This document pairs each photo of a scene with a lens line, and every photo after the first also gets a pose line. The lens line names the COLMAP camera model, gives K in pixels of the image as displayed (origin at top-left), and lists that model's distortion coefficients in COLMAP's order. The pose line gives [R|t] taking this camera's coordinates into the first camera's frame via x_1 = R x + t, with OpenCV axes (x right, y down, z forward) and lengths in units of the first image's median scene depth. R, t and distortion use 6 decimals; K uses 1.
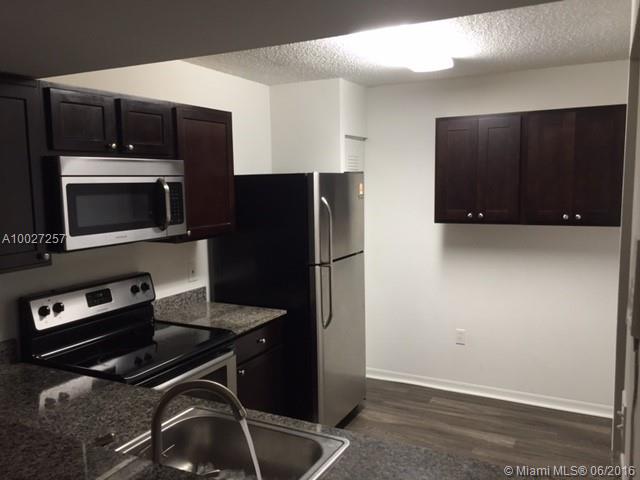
lens RADIAL K [[547.1, 0, 320.0], [0, 547.1, 240.0], [0, 0, 1]] dist [0.033505, -0.001975]
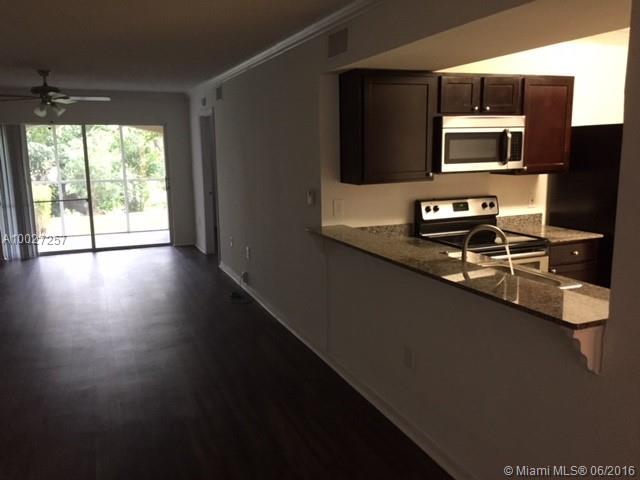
lens RADIAL K [[547.1, 0, 320.0], [0, 547.1, 240.0], [0, 0, 1]] dist [0.033505, -0.001975]
pose [[0.768067, 0.113685, -0.630197, 0.286433], [-0.066068, 0.992932, 0.098599, 0.070376], [0.636952, -0.034095, 0.770149, -0.462991]]
